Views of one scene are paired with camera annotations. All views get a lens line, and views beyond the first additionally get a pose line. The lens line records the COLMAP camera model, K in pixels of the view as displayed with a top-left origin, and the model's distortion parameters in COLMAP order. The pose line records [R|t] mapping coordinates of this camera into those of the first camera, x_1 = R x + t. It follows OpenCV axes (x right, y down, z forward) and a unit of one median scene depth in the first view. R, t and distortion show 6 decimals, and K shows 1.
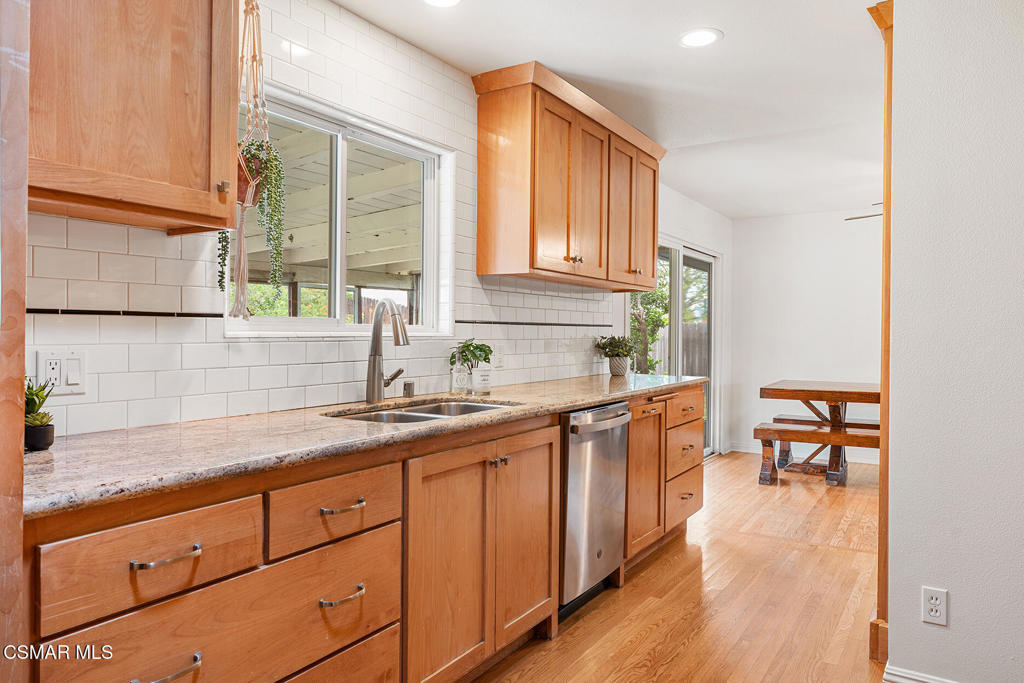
lens RADIAL K [[693.4, 0, 512.0], [0, 693.4, 341.5], [0, 0, 1]] dist [-0.002895, -0.002515]
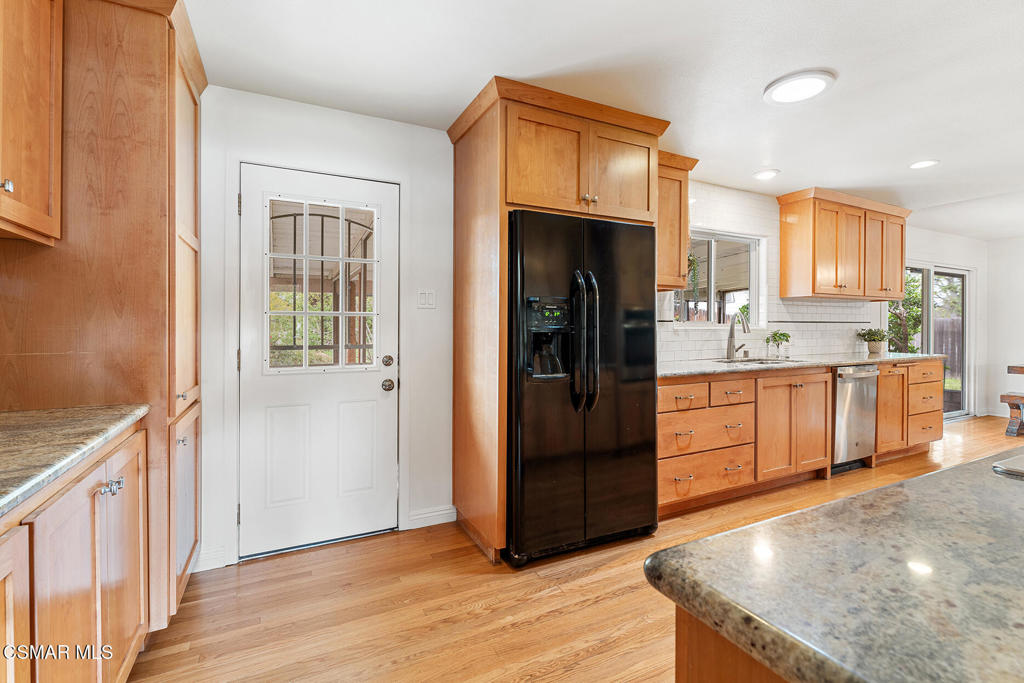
lens RADIAL K [[462.6, 0, 515.8], [0, 462.6, 331.2], [0, 0, 1]] dist [-0.001966, -0.000264]
pose [[0.862753, -0.004025, -0.505610, -0.036561], [0.000356, 0.999973, -0.007353, 0.008558], [0.505626, 0.006164, 0.862731, -0.528653]]
